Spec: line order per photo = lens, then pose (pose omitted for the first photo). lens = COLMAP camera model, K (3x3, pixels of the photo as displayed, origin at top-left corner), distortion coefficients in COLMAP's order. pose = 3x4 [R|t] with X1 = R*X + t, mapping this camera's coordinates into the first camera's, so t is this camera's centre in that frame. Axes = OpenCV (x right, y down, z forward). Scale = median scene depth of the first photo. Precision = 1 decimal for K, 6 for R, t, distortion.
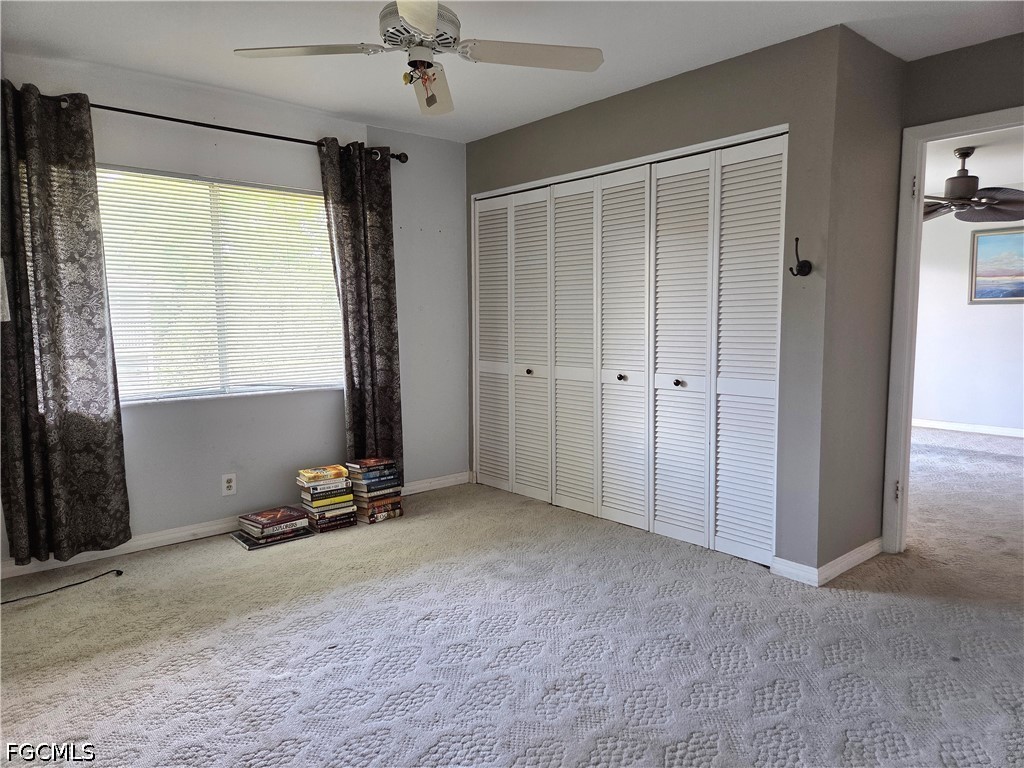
lens RADIAL K [[695.3, 0, 511.7], [0, 695.3, 386.6], [0, 0, 1]] dist [0.058098, -0.037838]
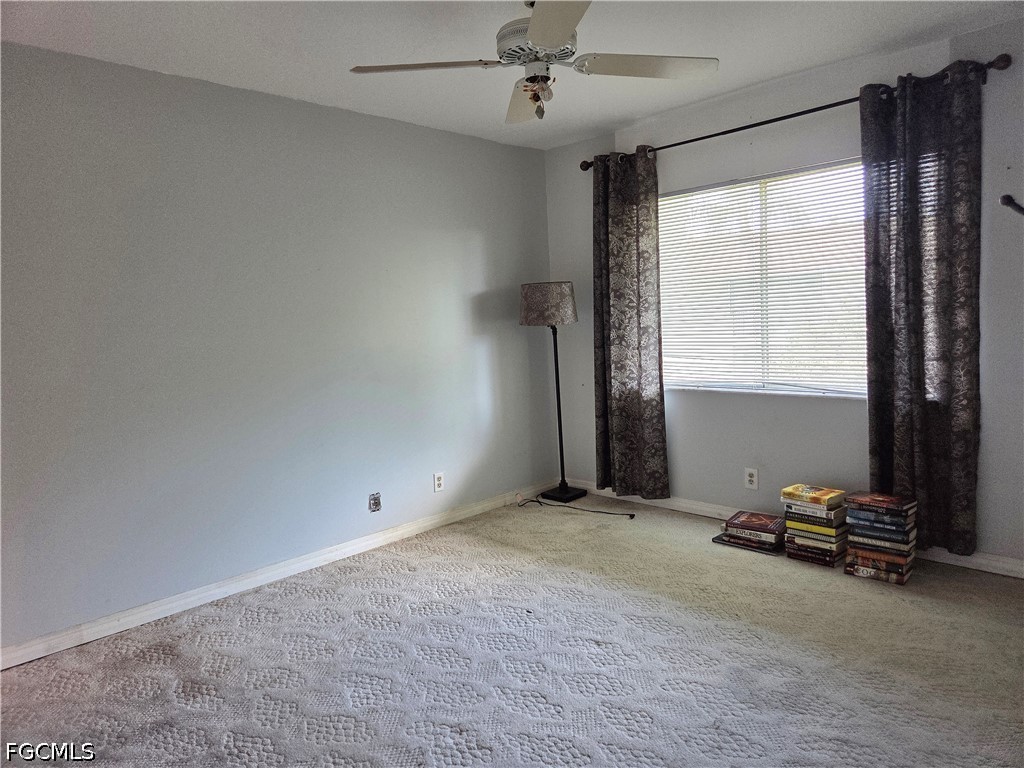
lens RADIAL K [[695.3, 0, 509.9], [0, 695.3, 381.0], [0, 0, 1]] dist [0.058098, -0.037838]
pose [[0.053991, 0.099574, -0.993564, 0.606540], [-0.055142, 0.993795, 0.096601, -0.084582], [0.997018, 0.049572, 0.059147, 0.621894]]
